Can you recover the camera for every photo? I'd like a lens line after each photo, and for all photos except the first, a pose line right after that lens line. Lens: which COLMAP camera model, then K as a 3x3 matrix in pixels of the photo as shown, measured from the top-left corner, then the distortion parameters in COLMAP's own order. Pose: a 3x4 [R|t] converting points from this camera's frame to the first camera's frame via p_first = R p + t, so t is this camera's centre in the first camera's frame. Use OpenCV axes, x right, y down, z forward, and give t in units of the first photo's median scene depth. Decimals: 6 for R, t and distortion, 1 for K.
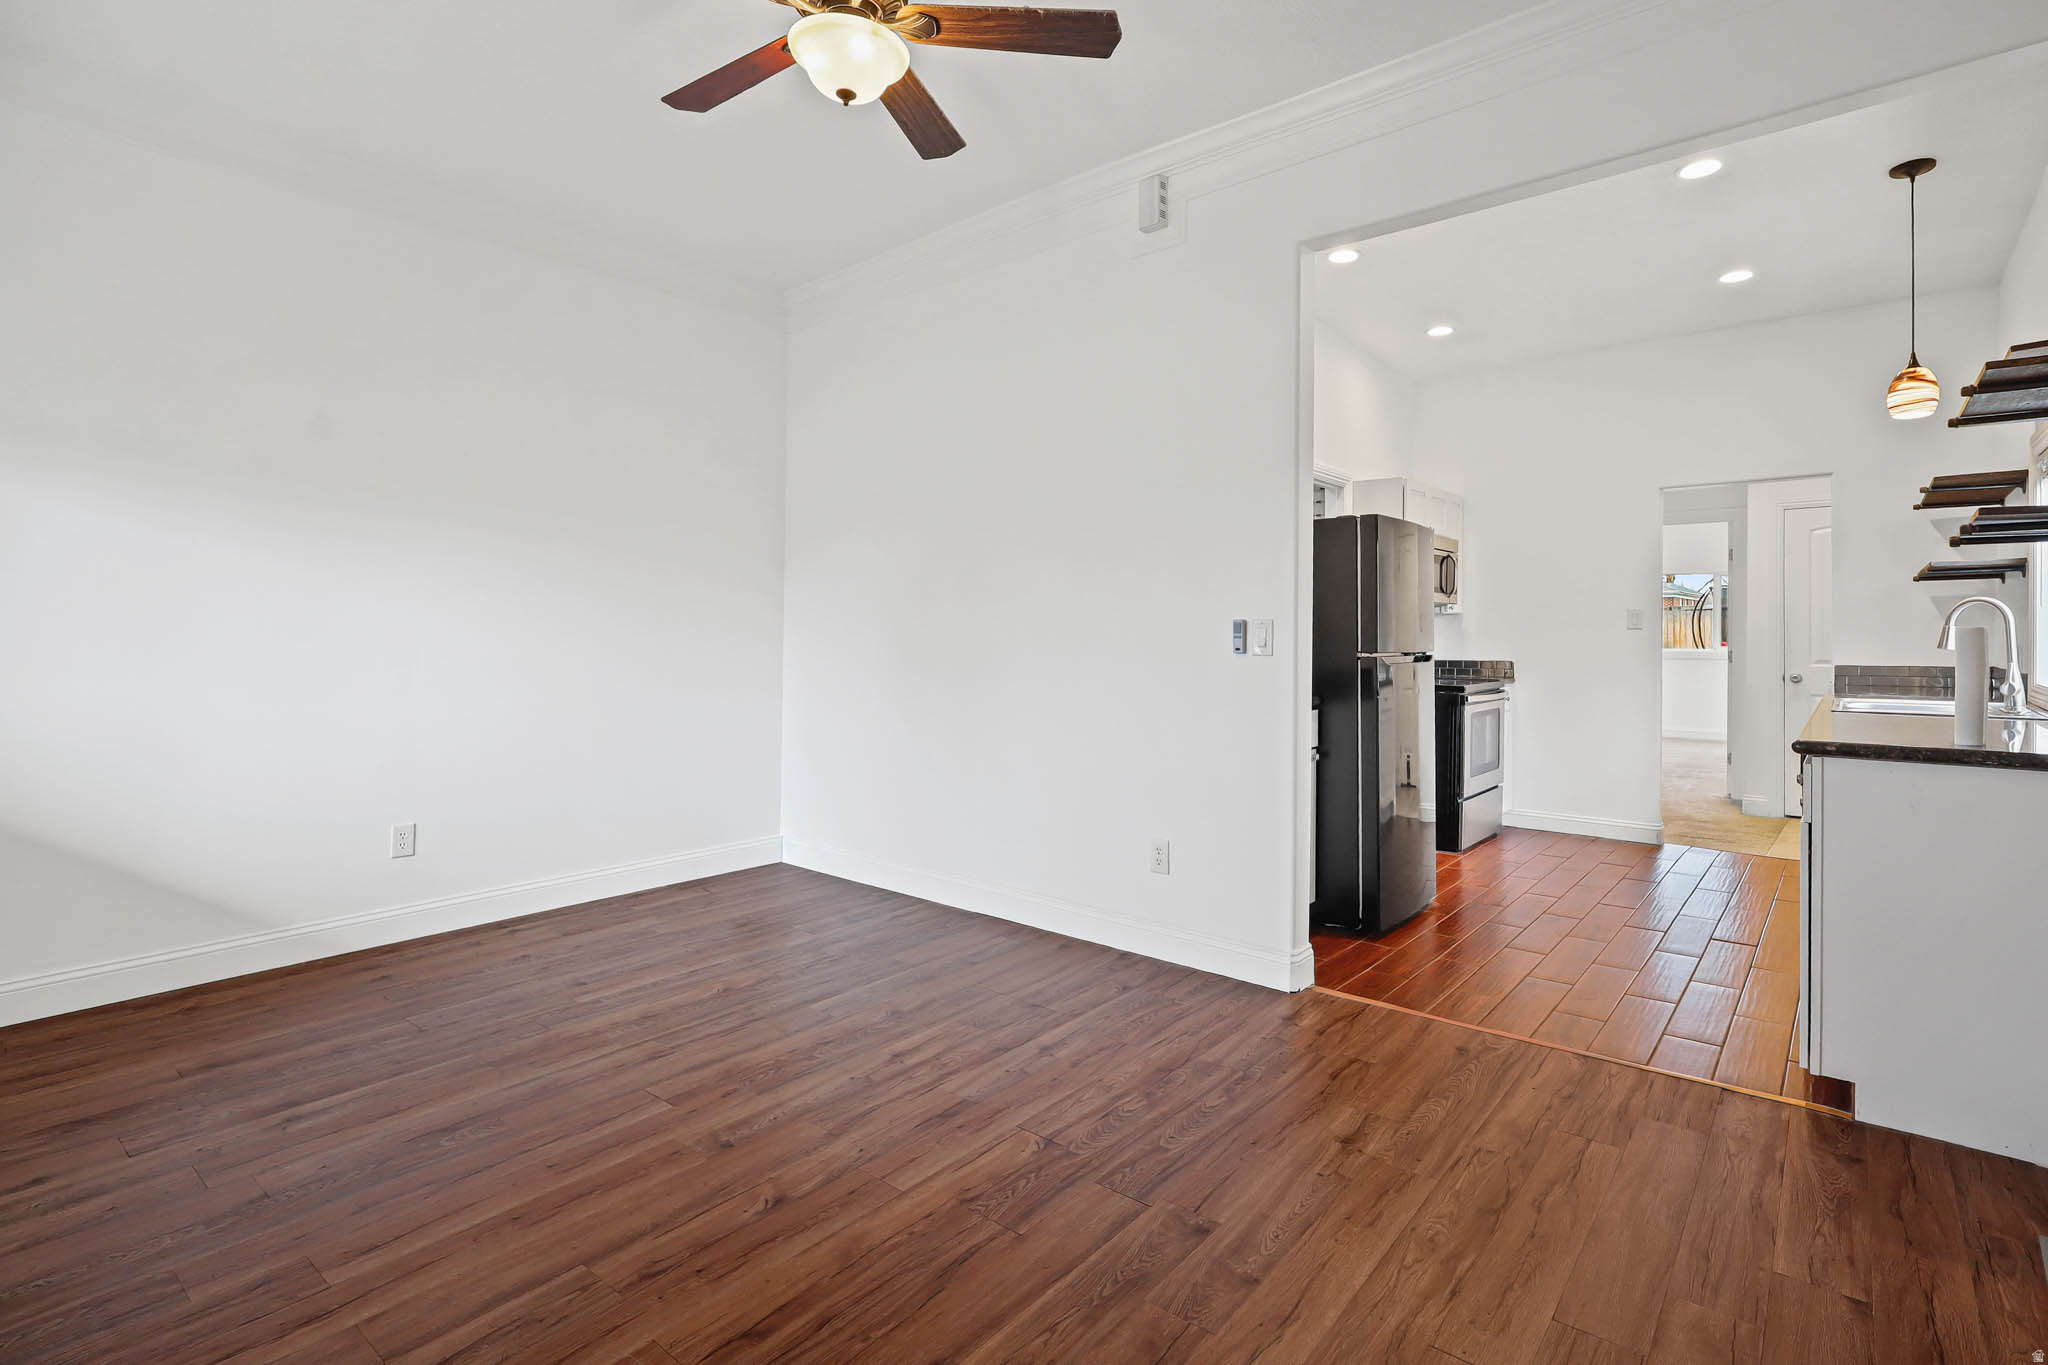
lens RADIAL K [[1007.3, 0, 1044.6], [0, 1007.3, 630.4], [0, 0, 1]] dist [-0.000948, 0.000068]
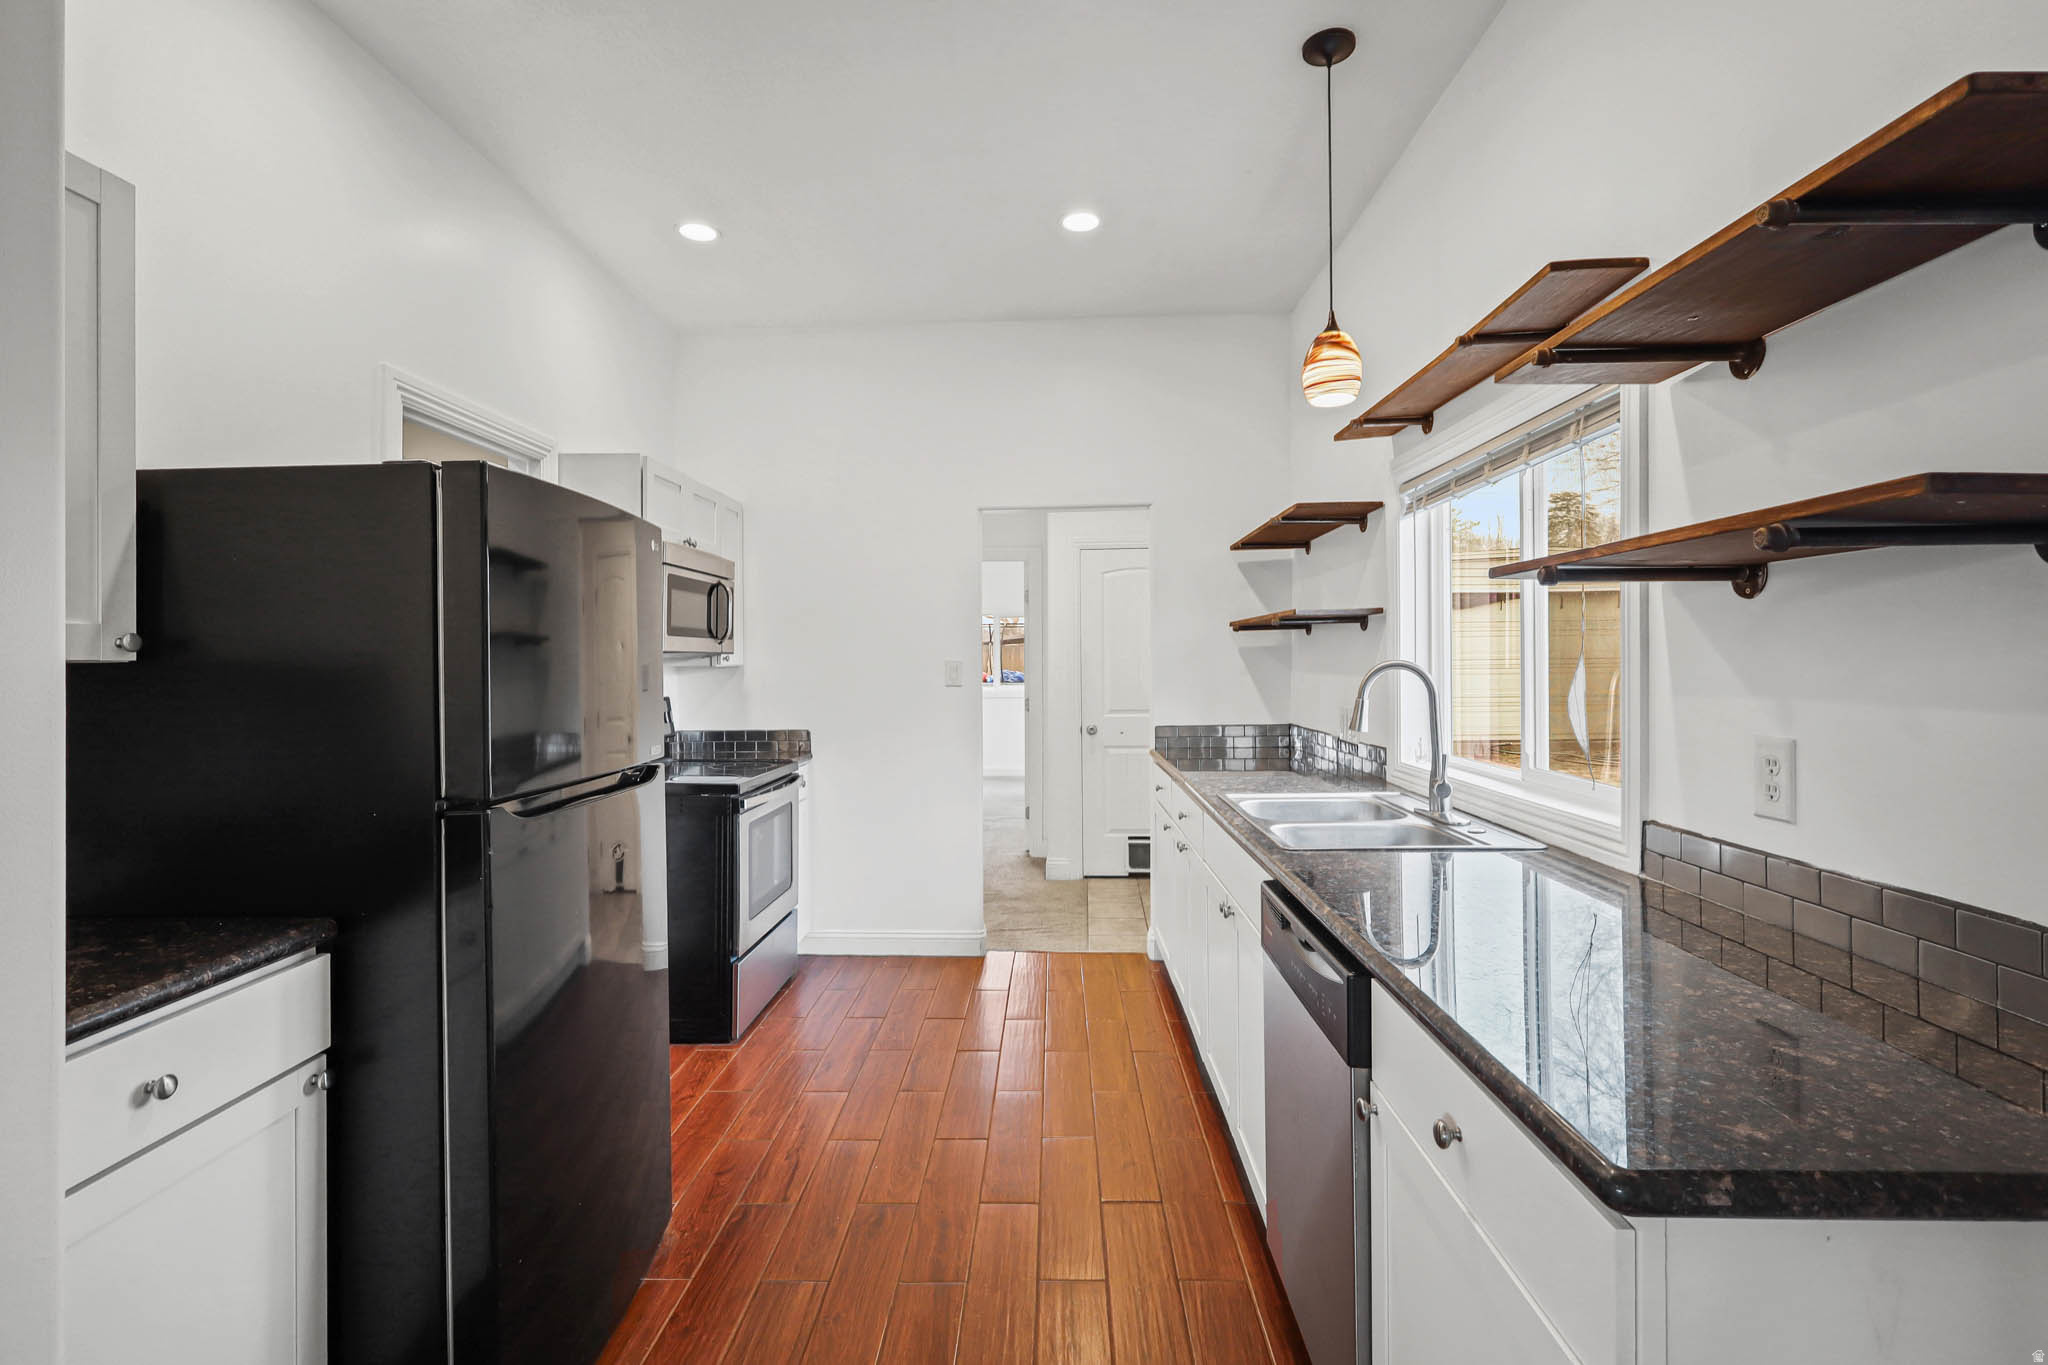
lens RADIAL K [[956.2, 0, 1031.3], [0, 956.2, 668.5], [0, 0, 1]] dist [-0.000884, 0.000395]
pose [[0.792018, -0.013877, 0.610340, 0.181198], [0.008698, 0.999897, 0.011447, -0.023167], [-0.610436, -0.003758, 0.792057, 0.376018]]
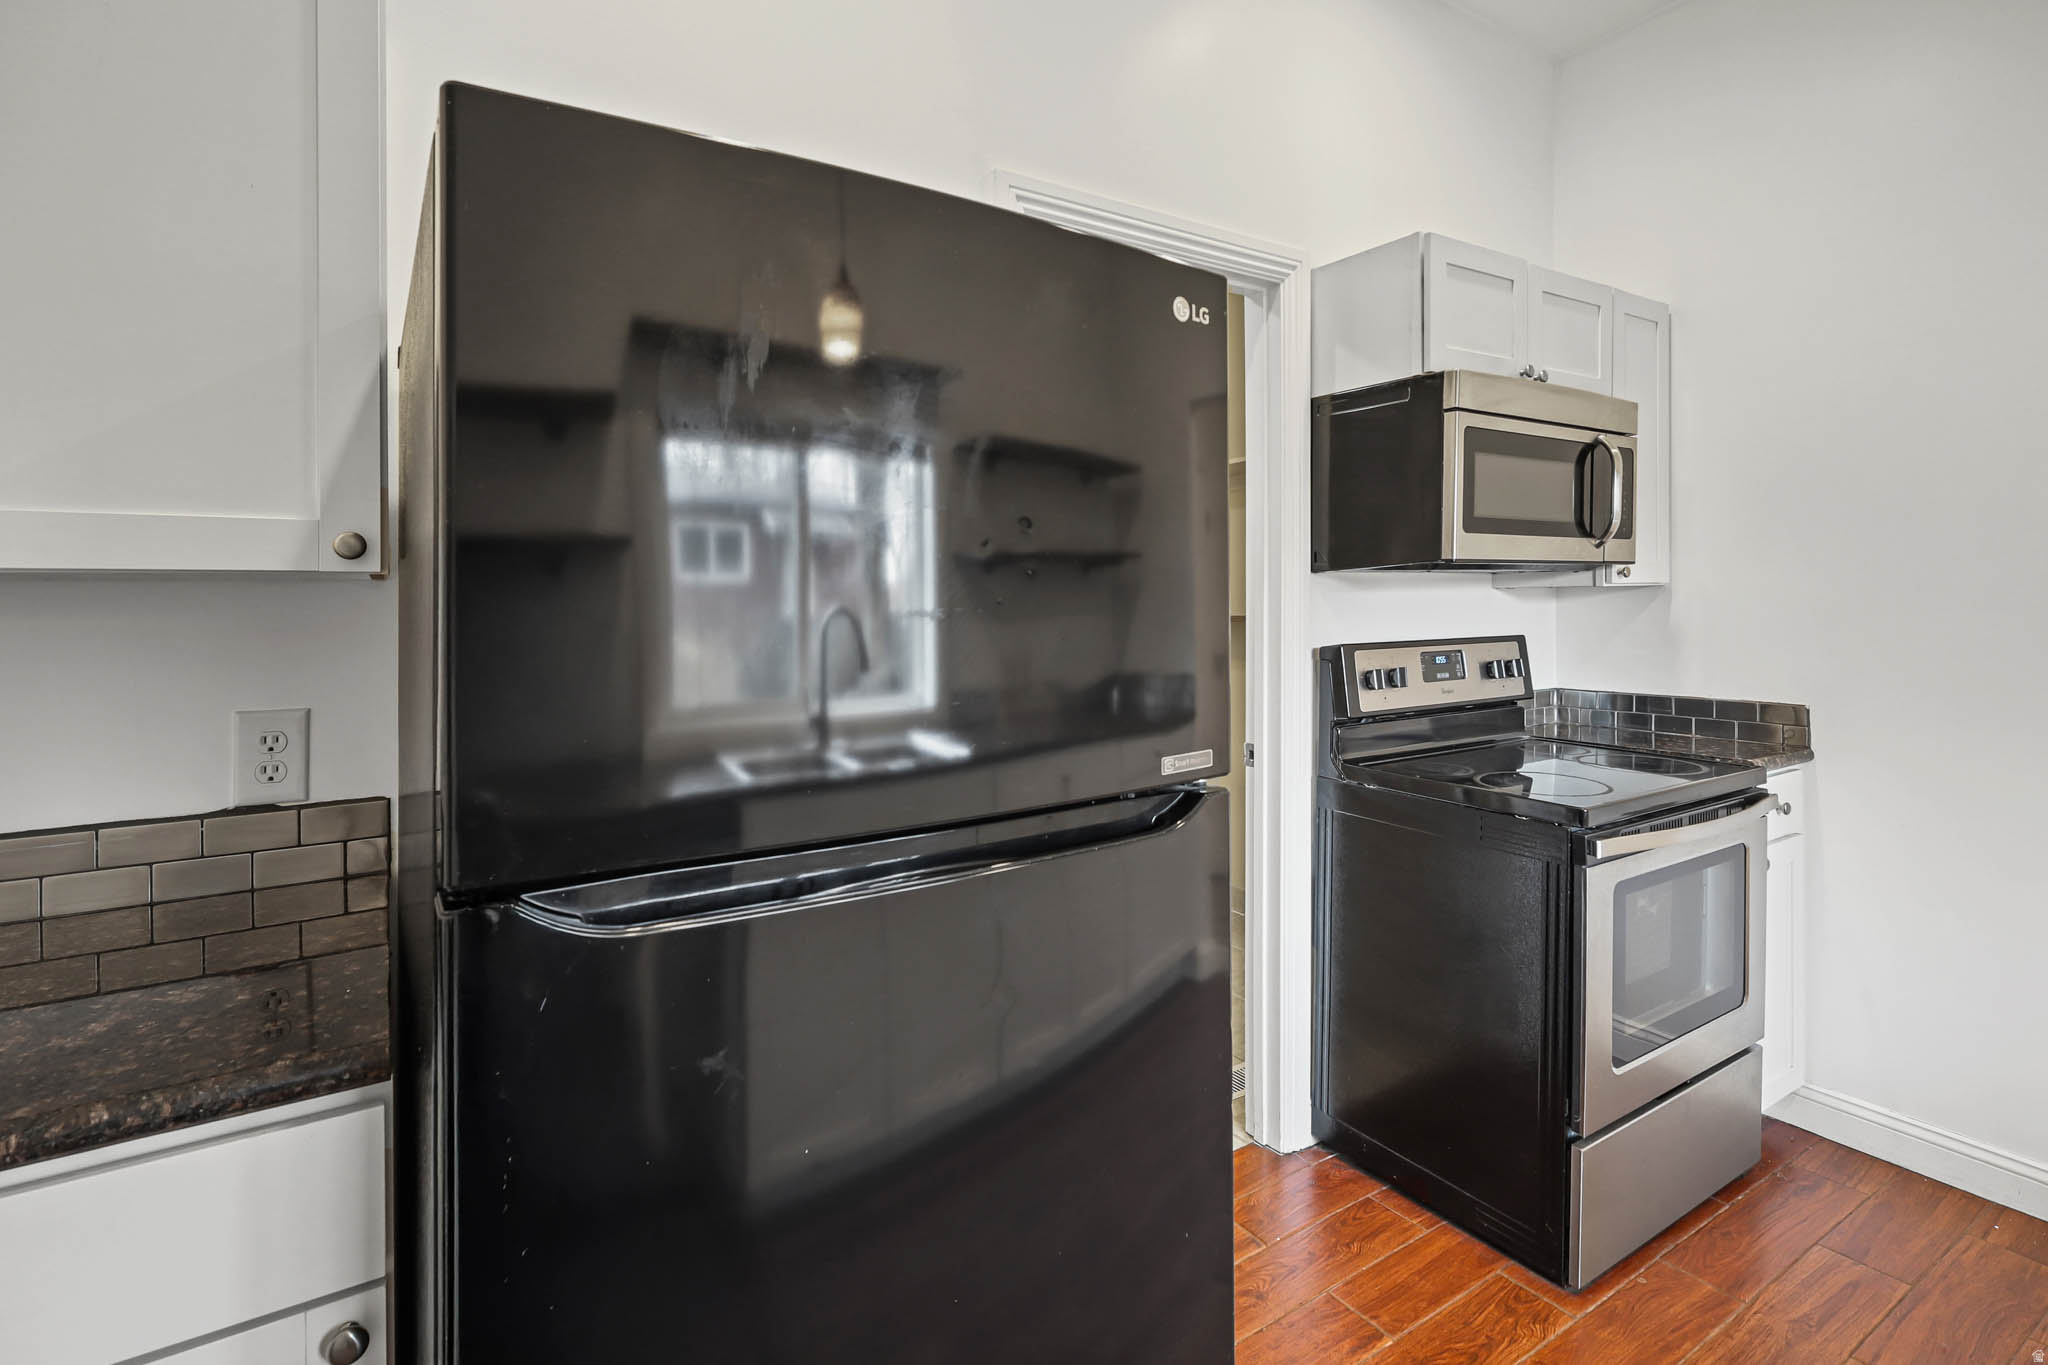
lens RADIAL K [[999.3, 0, 1011.2], [0, 999.3, 608.2], [0, 0, 1]] dist [-0.001248, 0.000506]
pose [[0.949492, -0.010727, -0.313607, 0.320933], [0.015166, 0.999816, 0.011719, -0.017901], [0.313424, -0.015884, 0.949480, 0.586406]]
